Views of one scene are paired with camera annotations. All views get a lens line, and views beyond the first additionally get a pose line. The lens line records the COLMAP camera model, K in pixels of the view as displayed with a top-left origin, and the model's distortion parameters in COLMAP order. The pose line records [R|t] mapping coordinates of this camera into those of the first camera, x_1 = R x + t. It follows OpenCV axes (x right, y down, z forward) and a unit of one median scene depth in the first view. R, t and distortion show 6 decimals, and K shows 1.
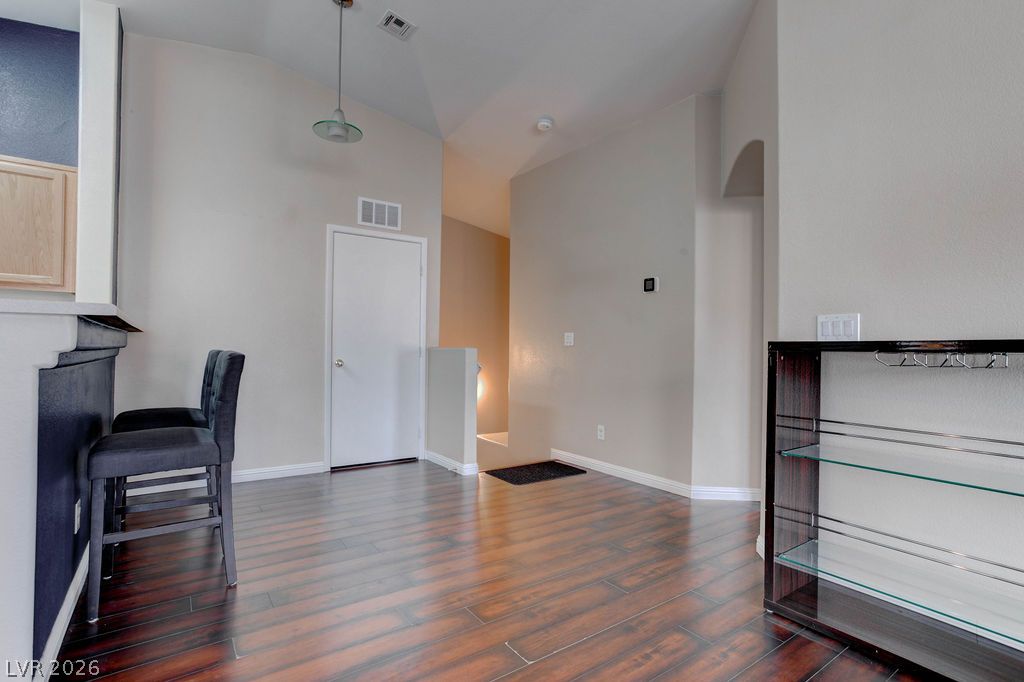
lens RADIAL K [[503.2, 0, 512.0], [0, 503.2, 341.0], [0, 0, 1]] dist [-0.050531, 0.042682]
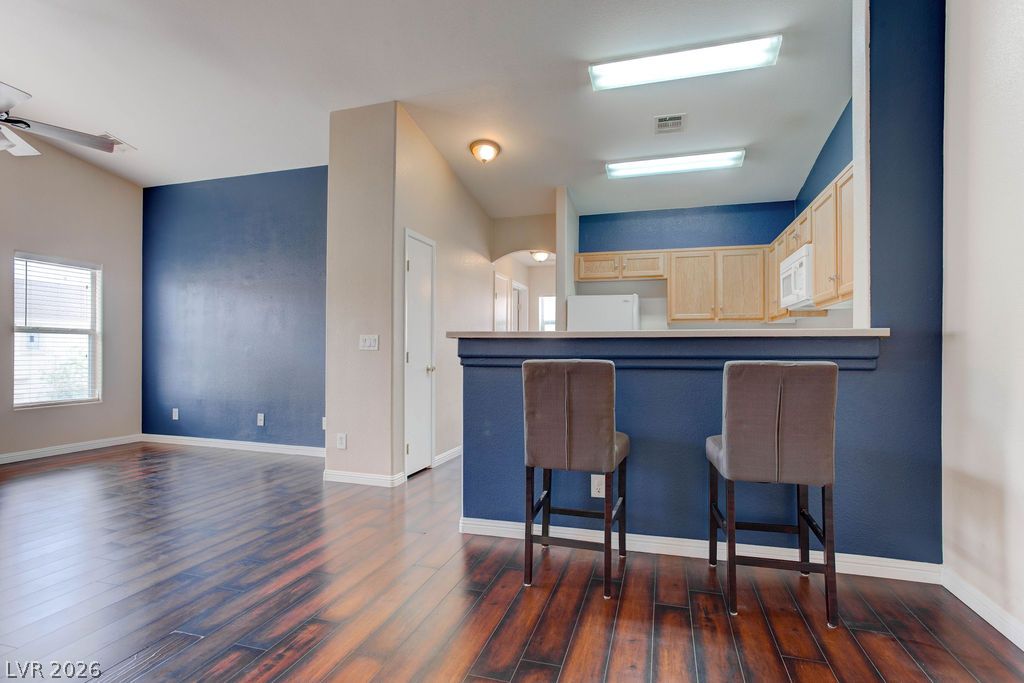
lens RADIAL K [[497.8, 0, 516.5], [0, 497.8, 350.6], [0, 0, 1]] dist [-0.063805, 0.039996]
pose [[-0.776038, -0.017903, -0.630432, 0.052048], [-0.003448, 0.999703, -0.024146, 0.014727], [0.630677, -0.016564, -0.775869, 0.928670]]
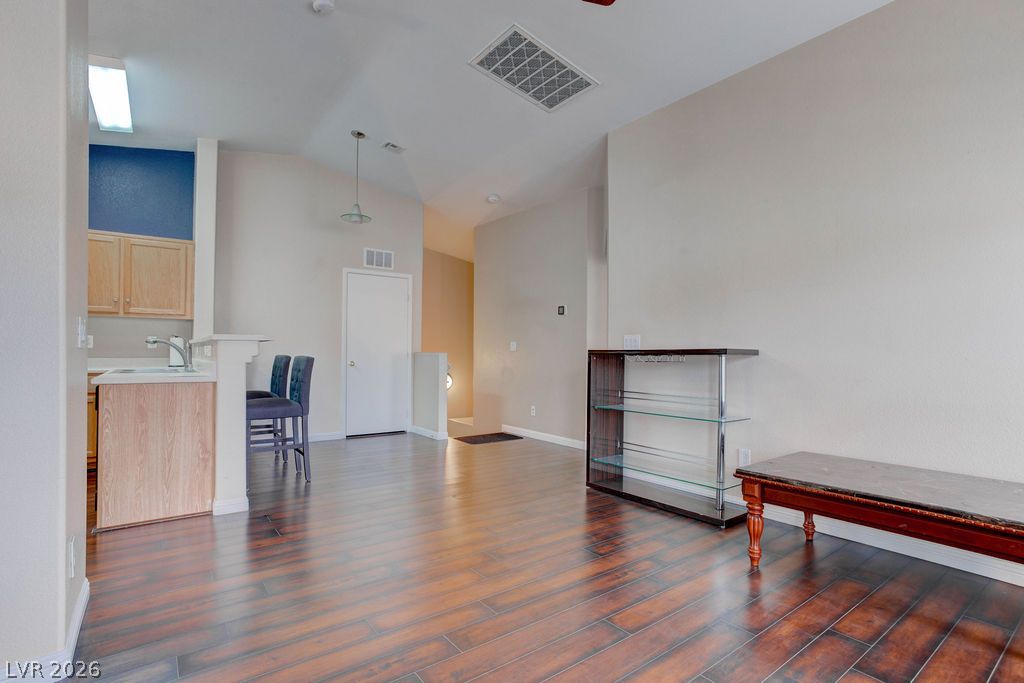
lens RADIAL K [[503.2, 0, 512.0], [0, 503.2, 341.5], [0, 0, 1]] dist [-0.050531, 0.042682]
pose [[0.999579, -0.003644, 0.028781, 0.077281], [0.003793, 0.999980, -0.005129, -0.010892], [-0.028762, 0.005237, 0.999573, -0.463789]]
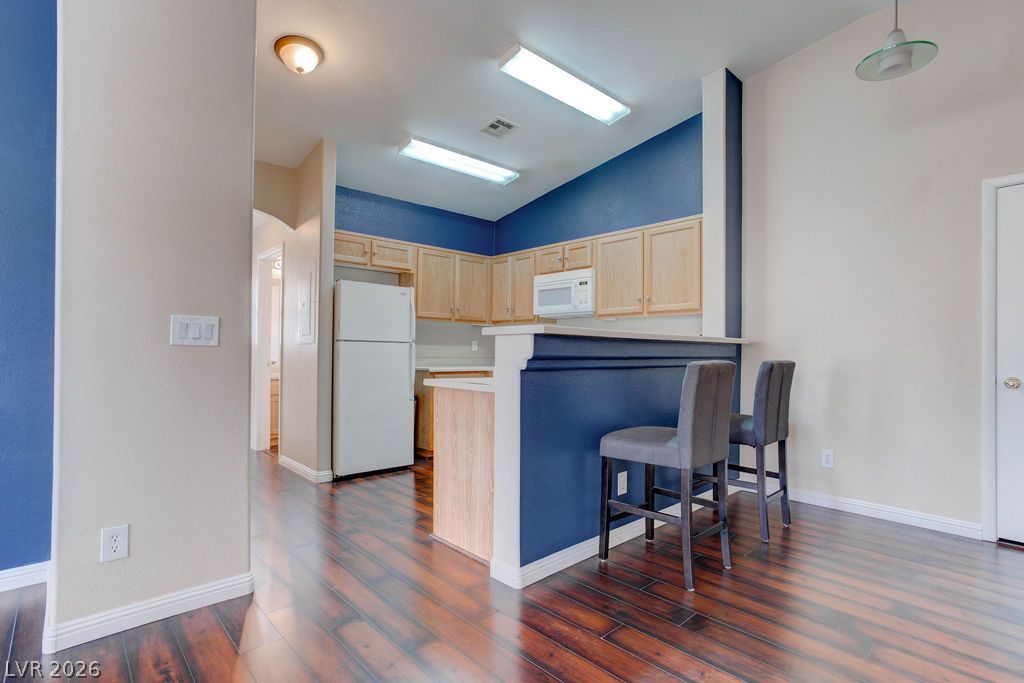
lens RADIAL K [[497.8, 0, 516.5], [0, 497.8, 350.6], [0, 0, 1]] dist [-0.063805, 0.039996]
pose [[0.151115, -0.014490, -0.988410, 0.195228], [0.007880, 0.999878, -0.013453, 0.005360], [0.988485, -0.005756, 0.151211, 0.259294]]
